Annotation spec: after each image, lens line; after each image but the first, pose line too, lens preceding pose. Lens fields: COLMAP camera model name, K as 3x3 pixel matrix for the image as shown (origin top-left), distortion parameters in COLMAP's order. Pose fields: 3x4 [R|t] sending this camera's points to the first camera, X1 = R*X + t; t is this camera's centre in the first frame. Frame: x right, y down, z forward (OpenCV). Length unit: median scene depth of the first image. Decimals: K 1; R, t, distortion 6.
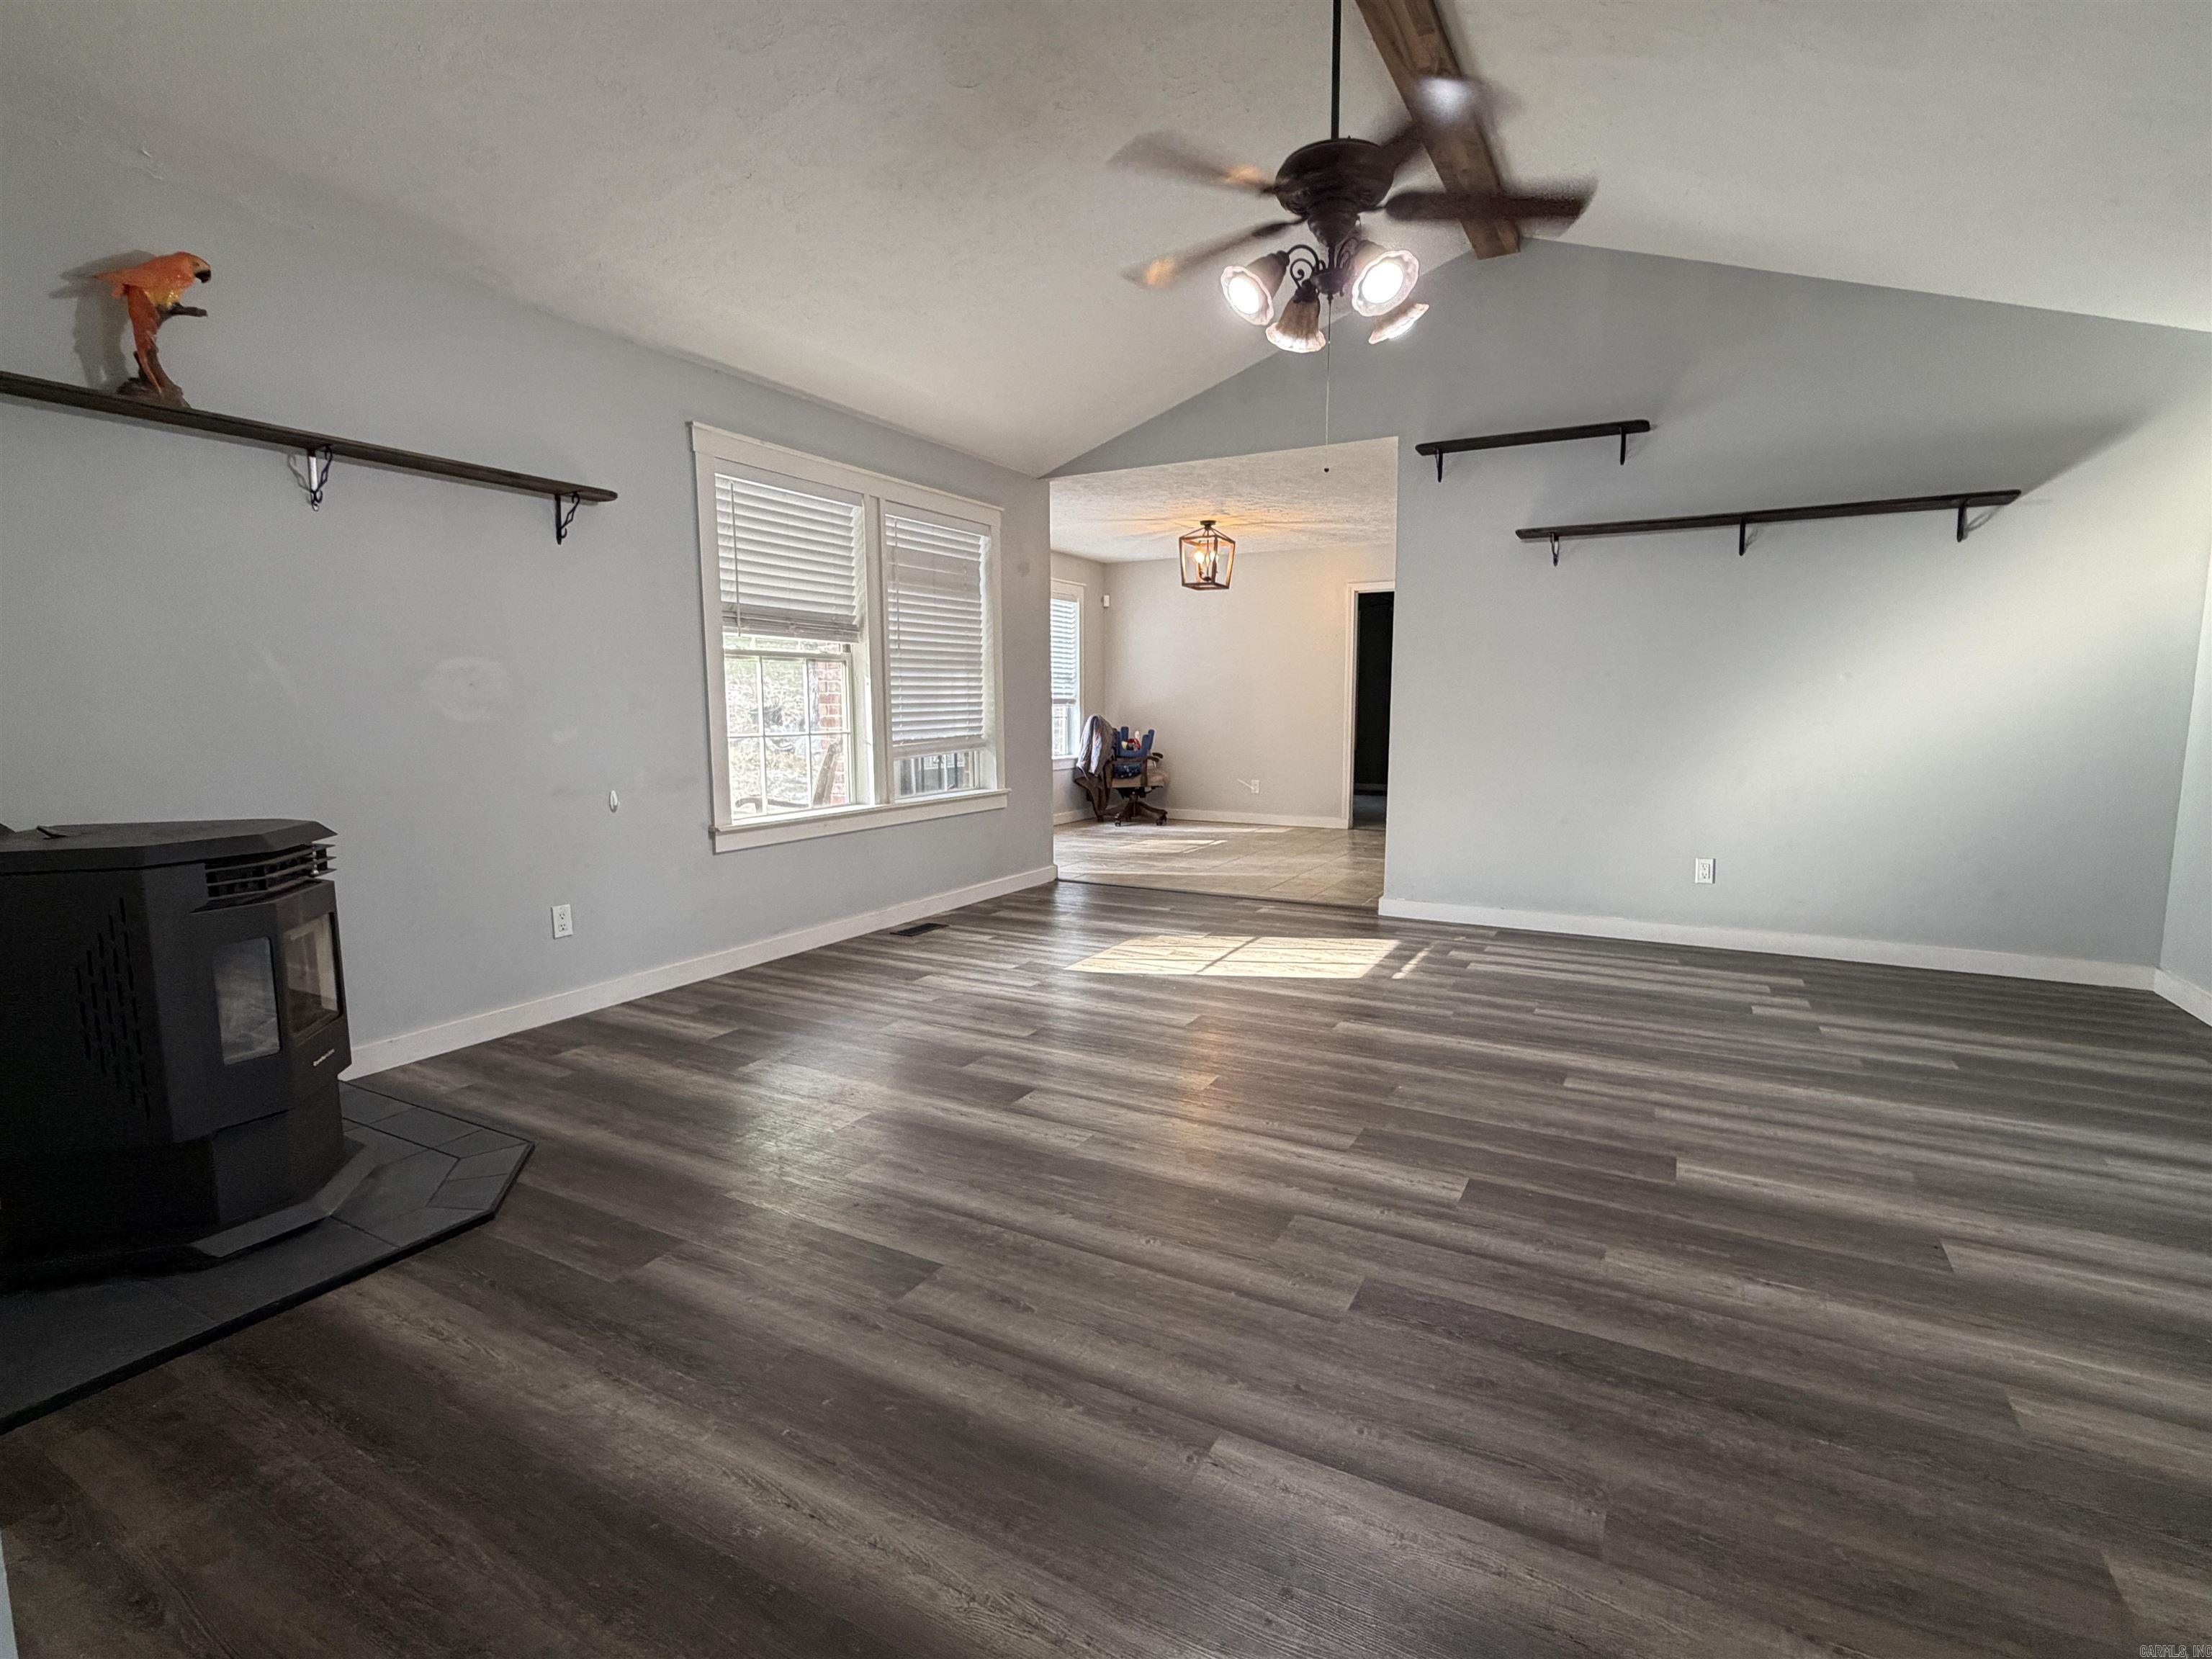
lens RADIAL K [[1055.2, 0, 1102.1], [0, 1055.2, 831.0], [0, 0, 1]] dist [-0.002506, 0.000871]
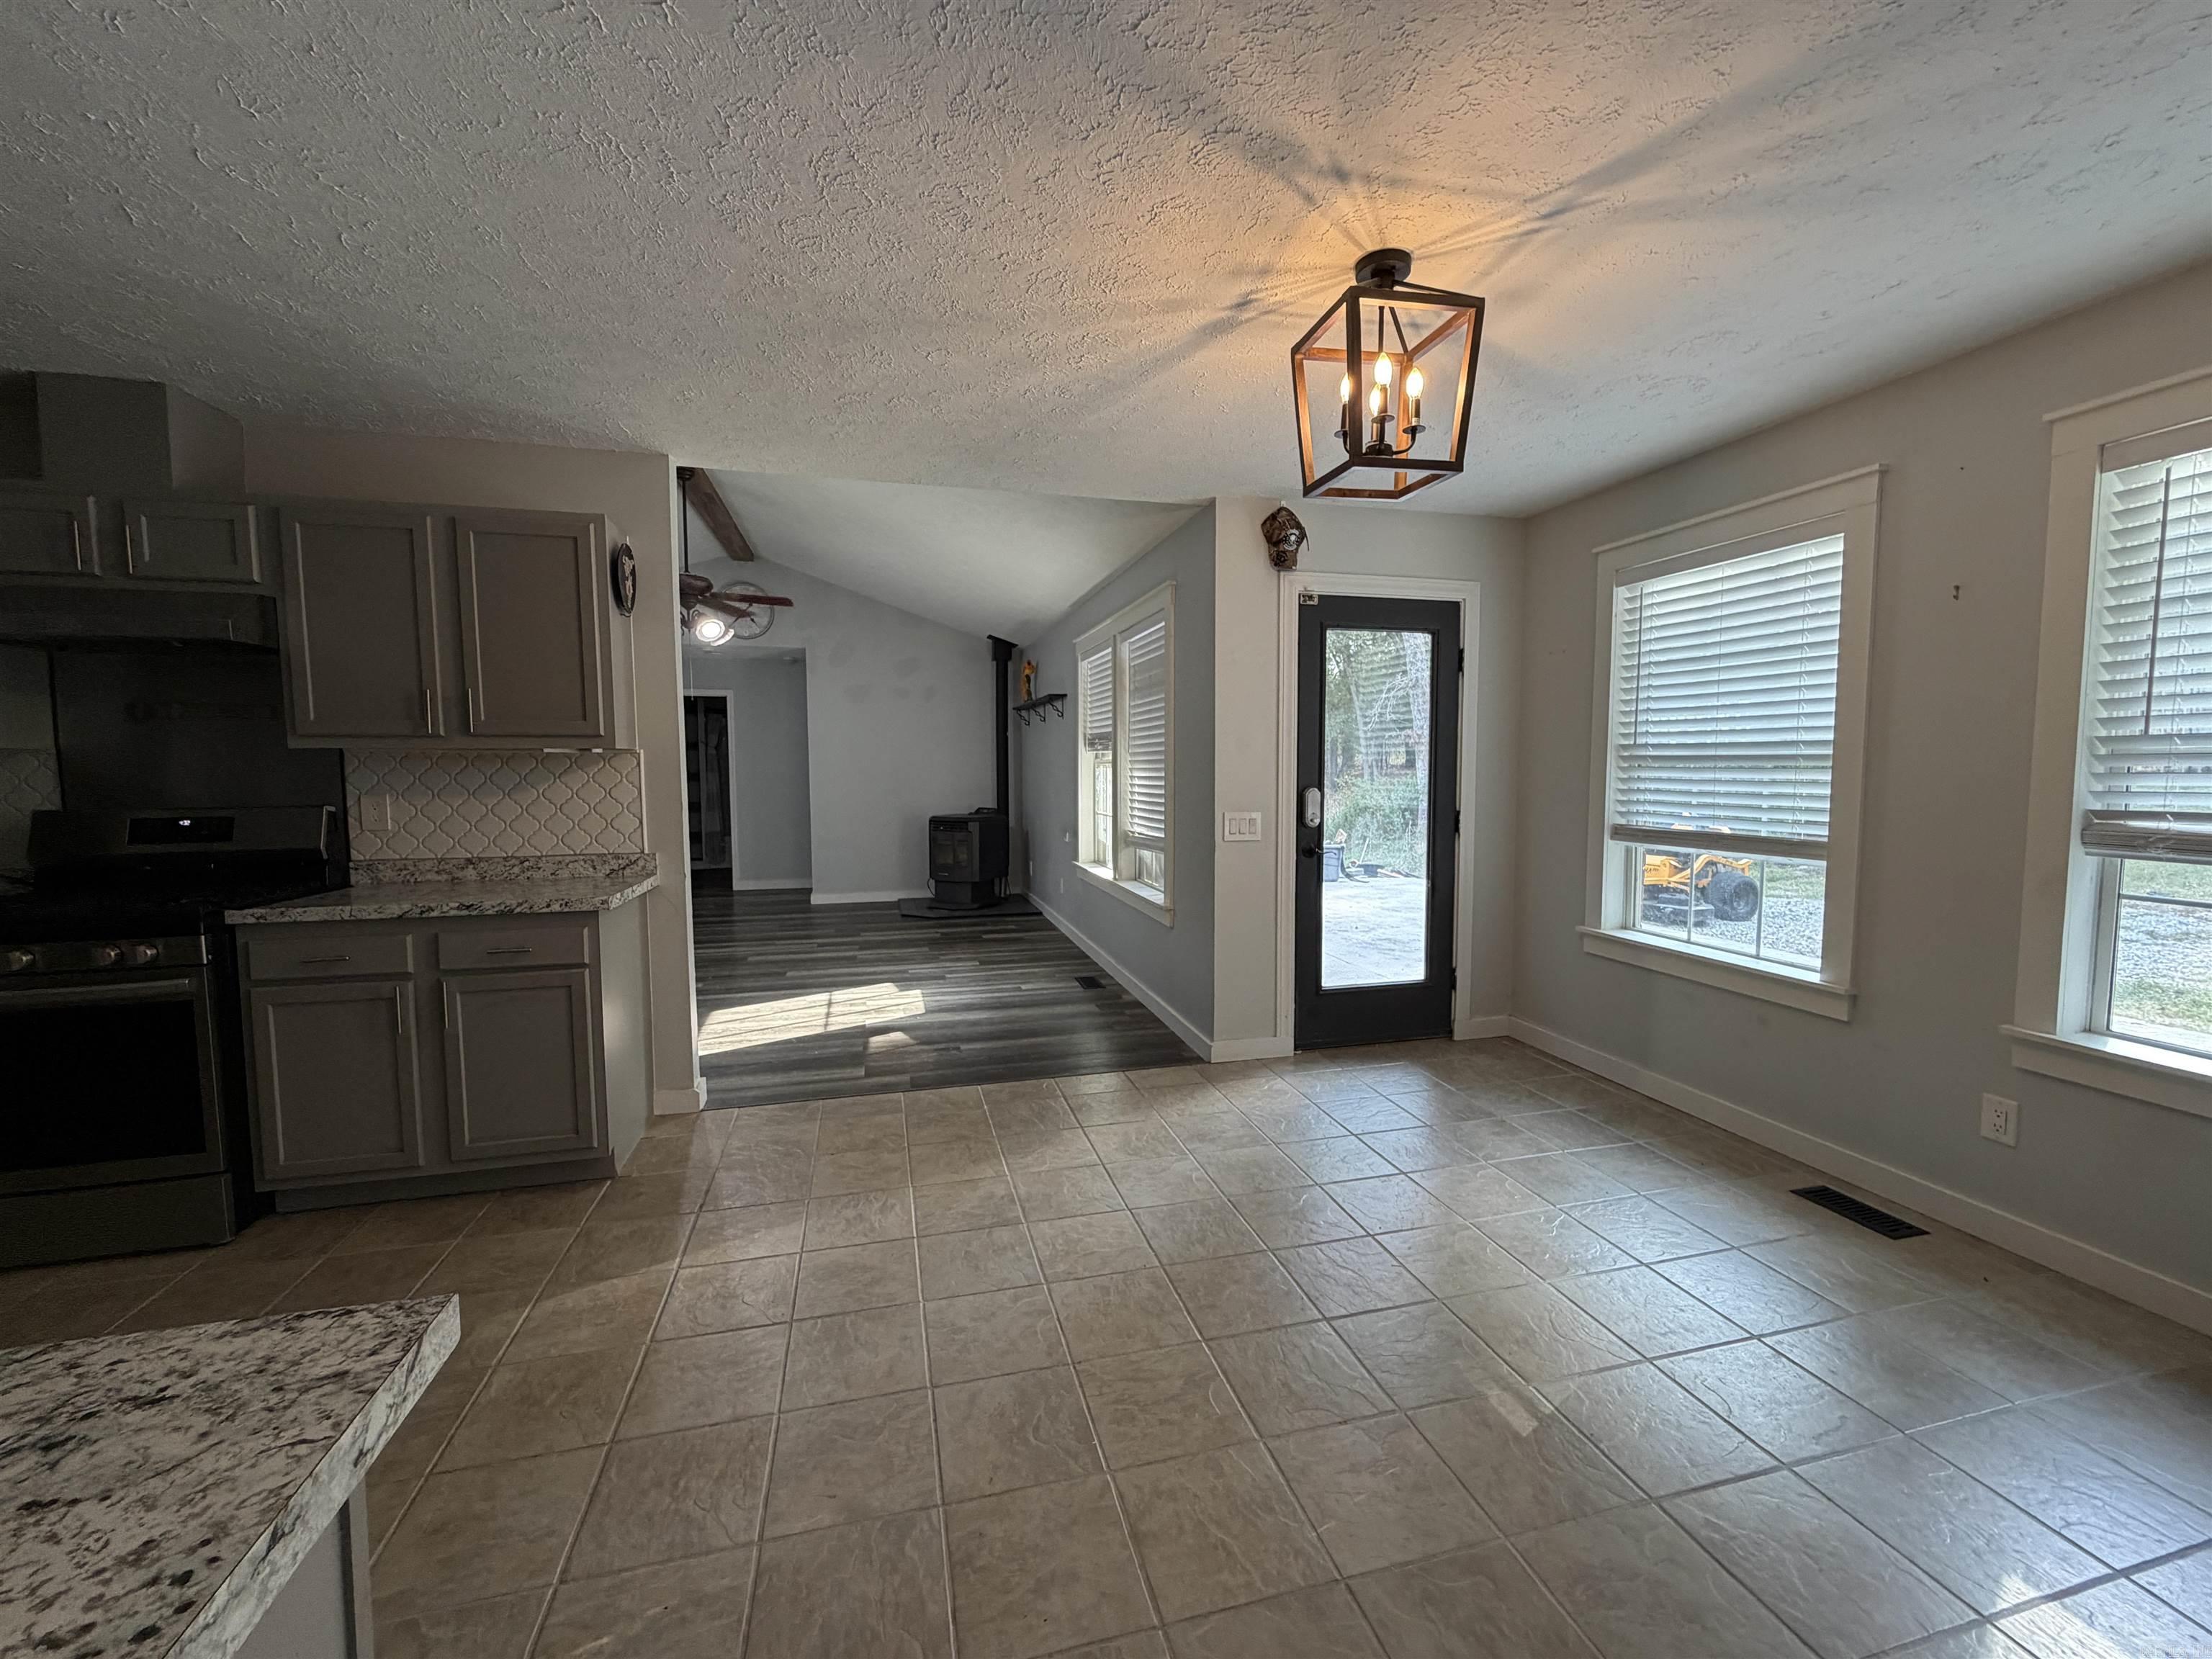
lens RADIAL K [[884.9, 0, 1101.8], [0, 884.9, 827.6], [0, 0, 1]] dist [-0.000419, 0.000273]
pose [[-0.730054, 0.052550, -0.681366, 0.674240], [-0.078826, 0.983909, 0.160342, -0.330958], [0.678828, 0.170768, -0.714165, 2.280774]]
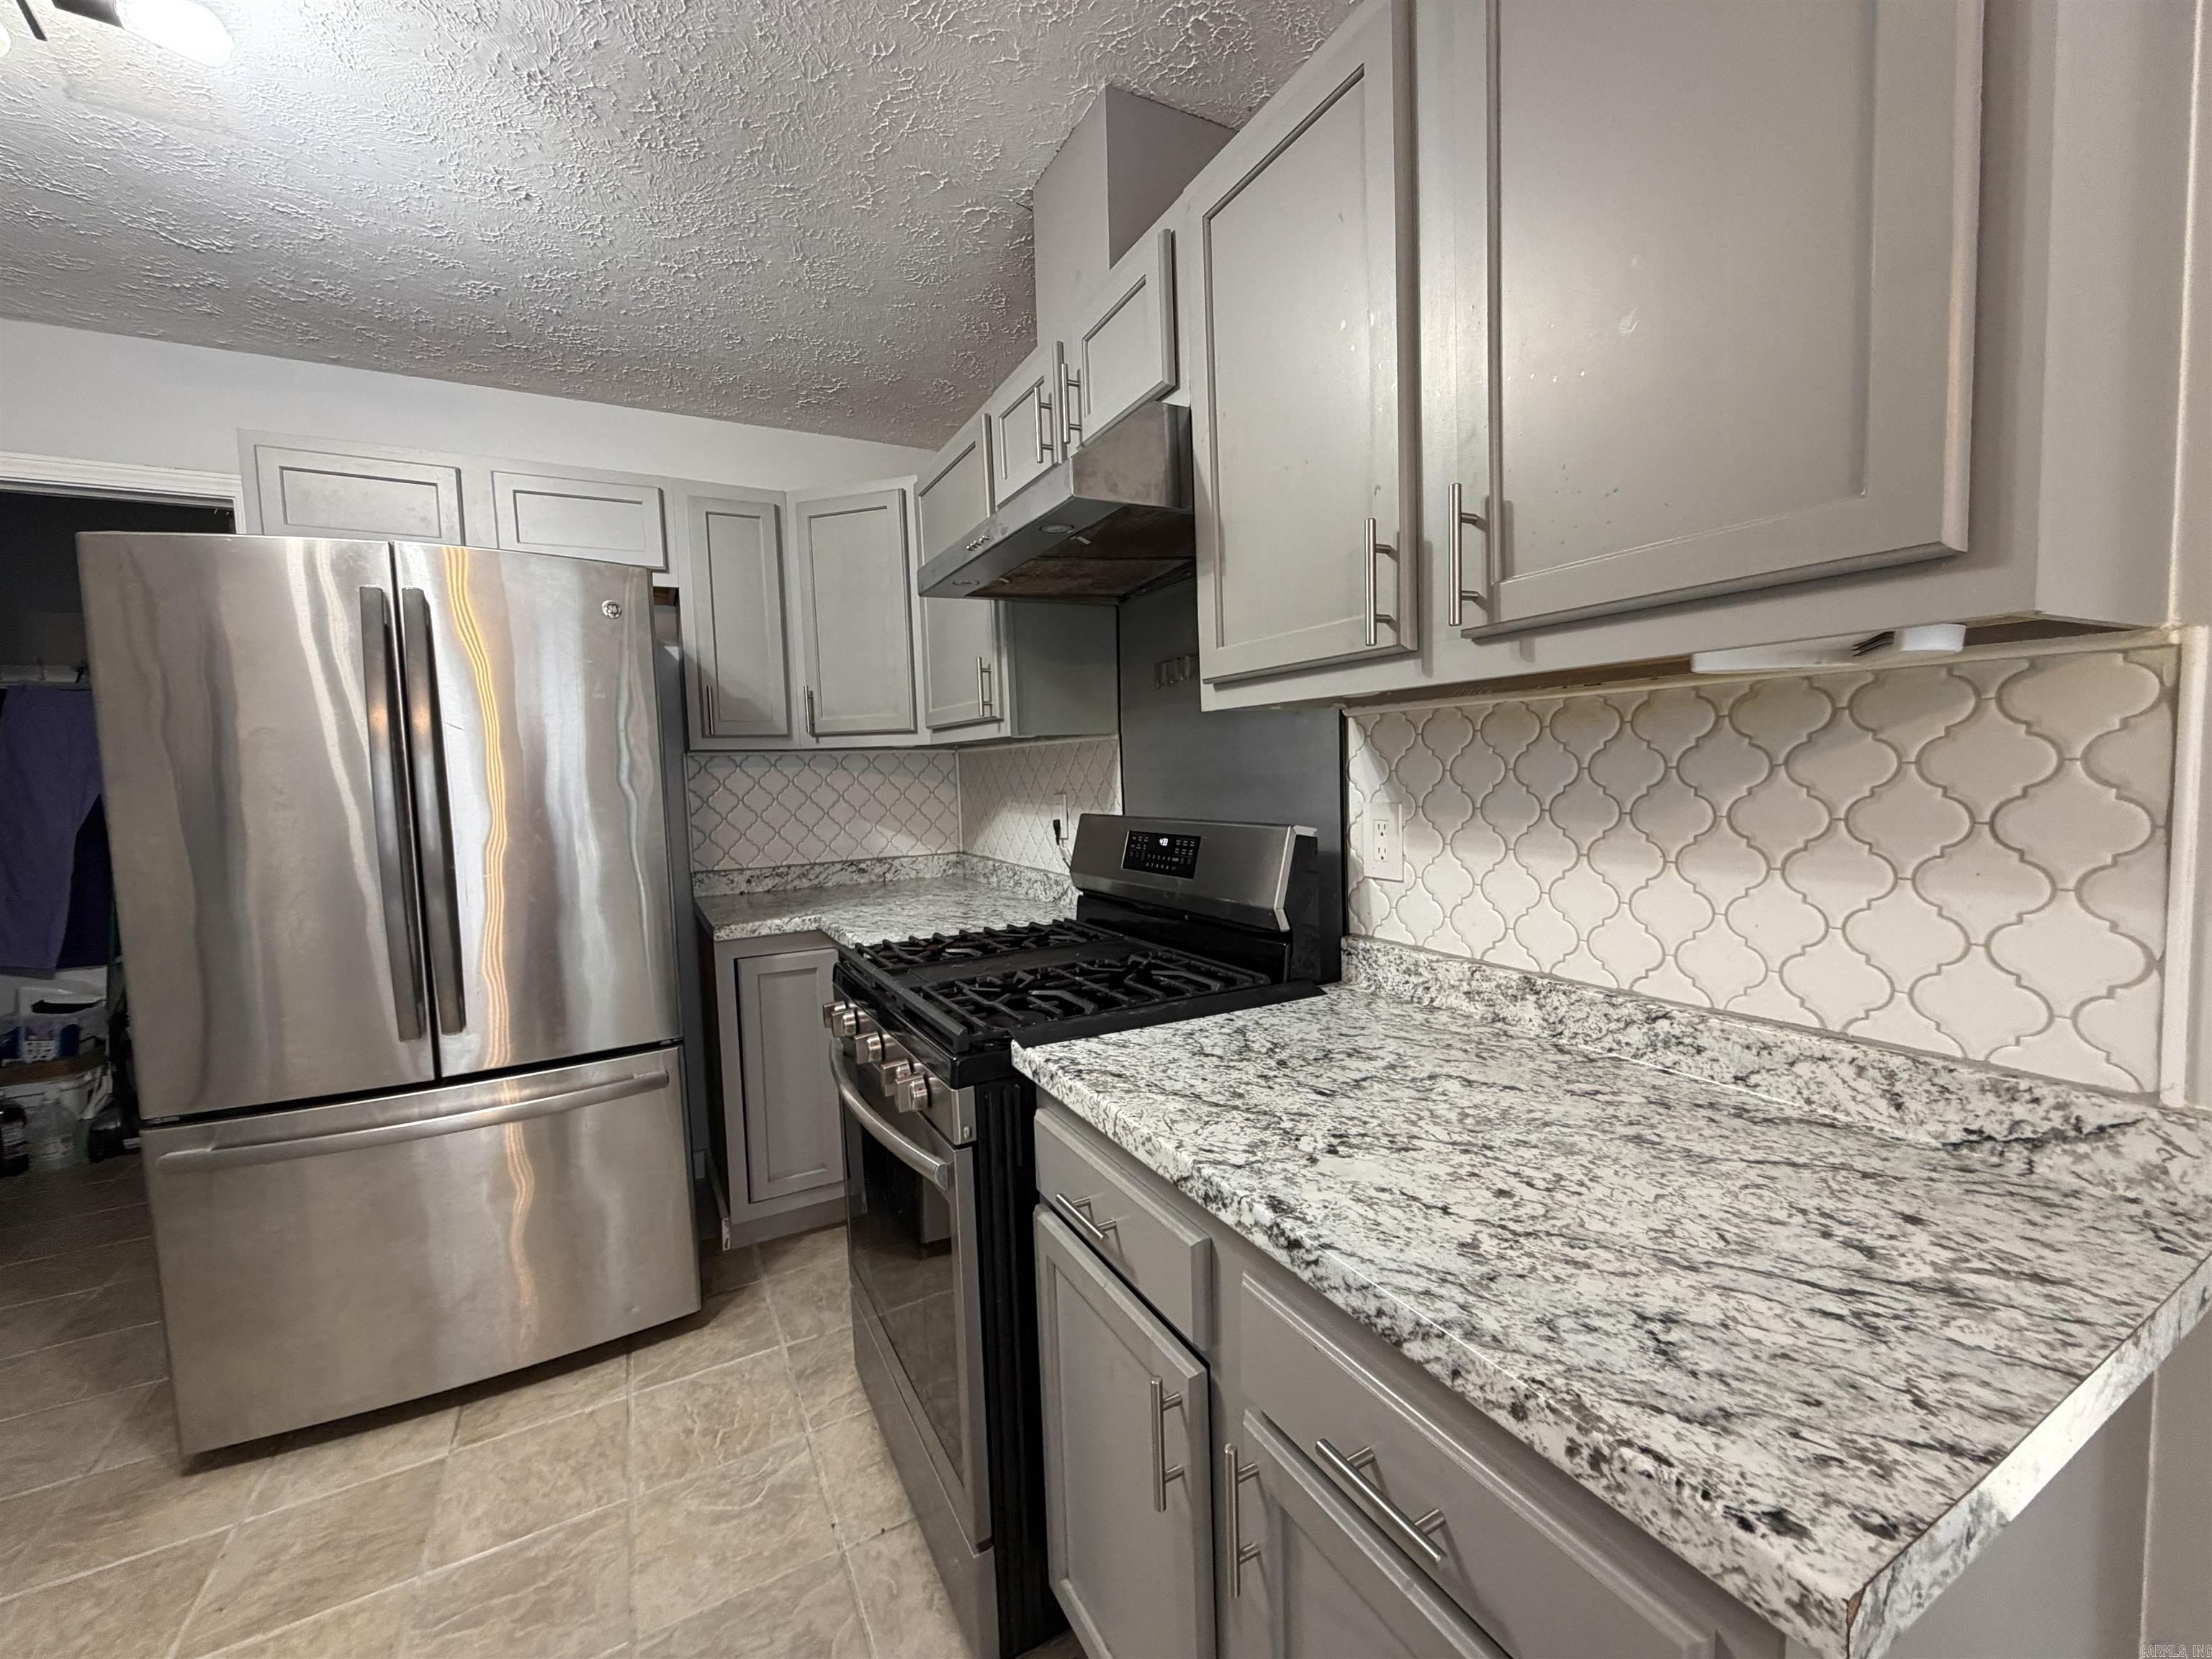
lens RADIAL K [[884.9, 0, 1102.9], [0, 884.9, 829.3], [0, 0, 1]] dist [-0.000419, 0.000273]
pose [[-0.840030, -0.009030, 0.542464, 0.508111], [0.100105, 0.980115, 0.171332, -0.249042], [-0.533224, 0.198227, -0.822422, 1.656247]]
